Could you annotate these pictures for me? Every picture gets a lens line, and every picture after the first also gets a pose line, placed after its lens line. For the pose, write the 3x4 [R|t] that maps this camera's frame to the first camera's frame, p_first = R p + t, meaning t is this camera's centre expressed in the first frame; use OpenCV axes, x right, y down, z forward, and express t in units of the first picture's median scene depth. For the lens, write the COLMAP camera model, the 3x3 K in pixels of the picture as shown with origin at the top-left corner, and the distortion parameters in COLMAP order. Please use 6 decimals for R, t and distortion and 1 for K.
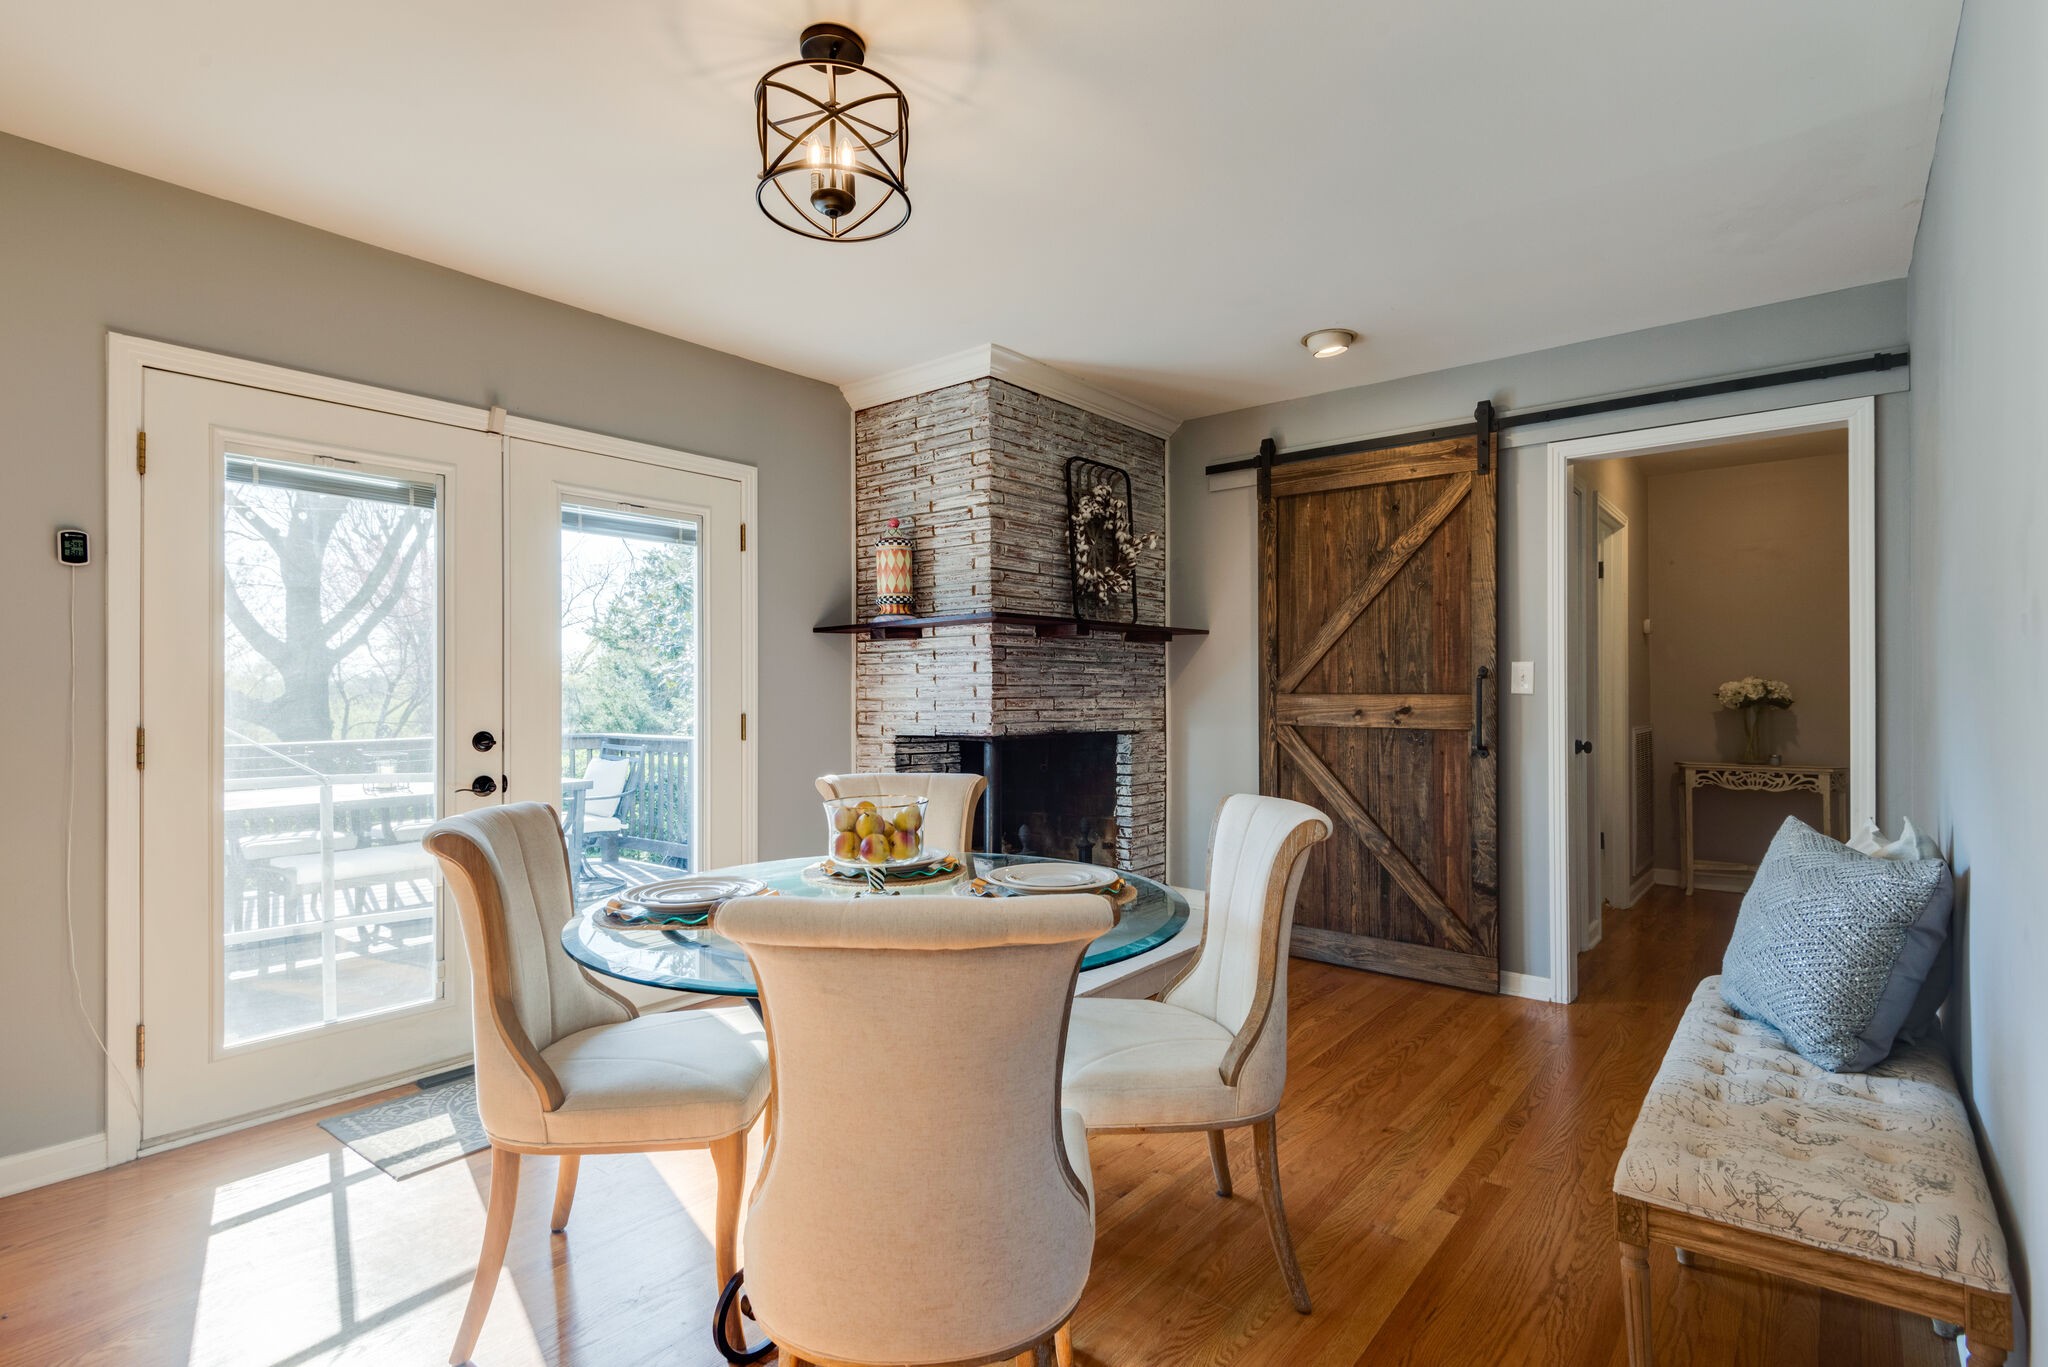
lens RADIAL K [[934.2, 0, 1024.0], [0, 934.2, 683.5], [0, 0, 1]] dist [-0.000128, -0.001216]
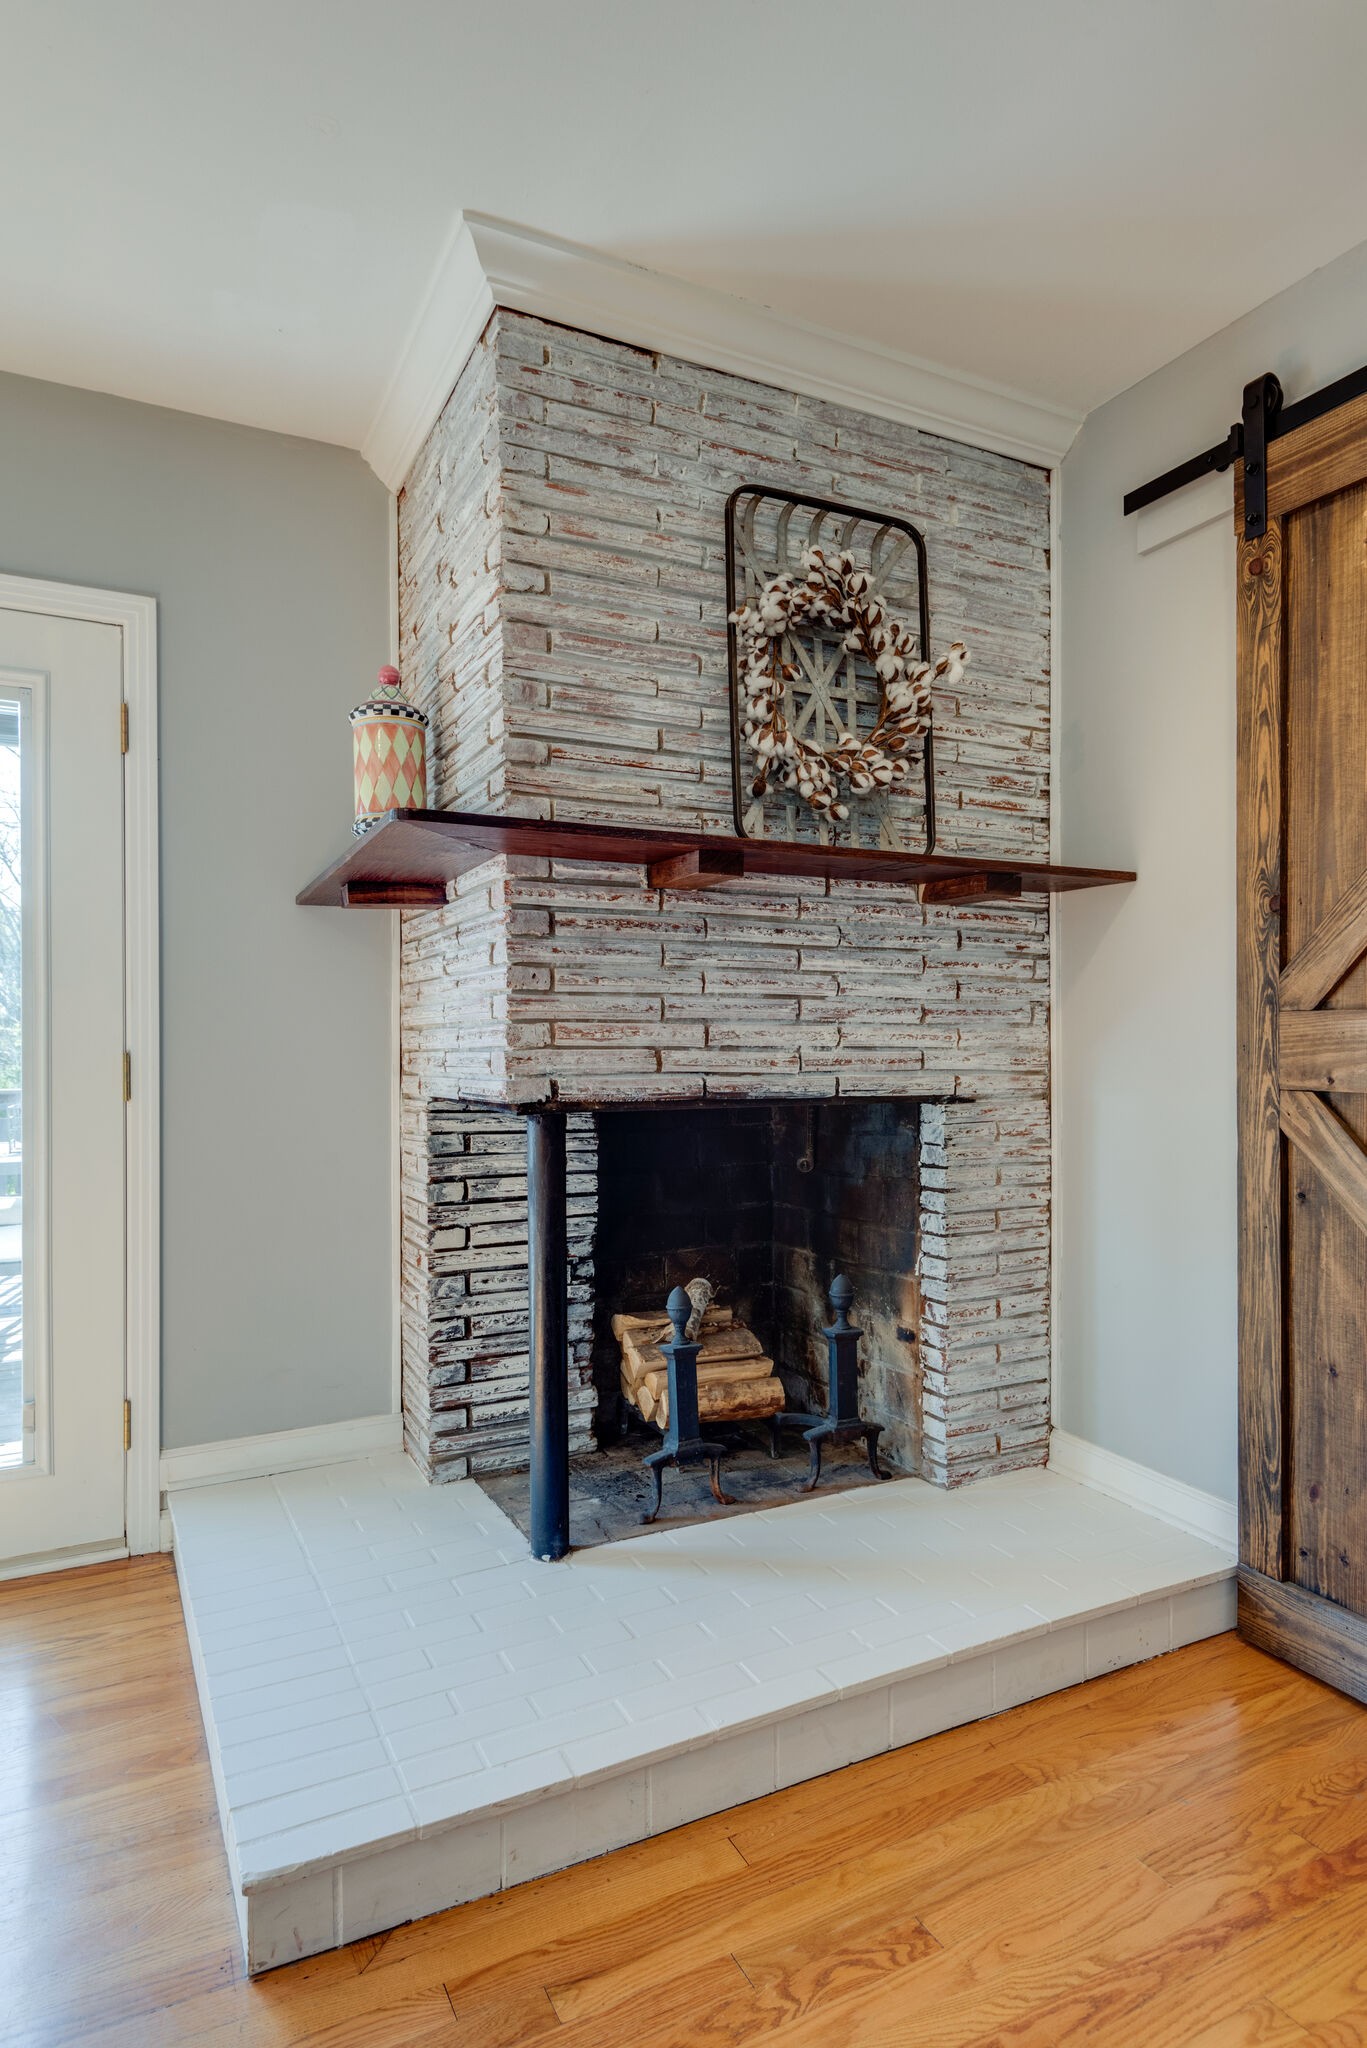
lens RADIAL K [[1143.3, 0, 651.8], [0, 1143.3, 1042.1], [0, 0, 1]] dist [0.006819, -0.001835]
pose [[0.921046, 0.001487, -0.389450, 0.215475], [0.003827, 0.999910, 0.012869, 0.016906], [0.389434, -0.013343, 0.920958, 0.448050]]
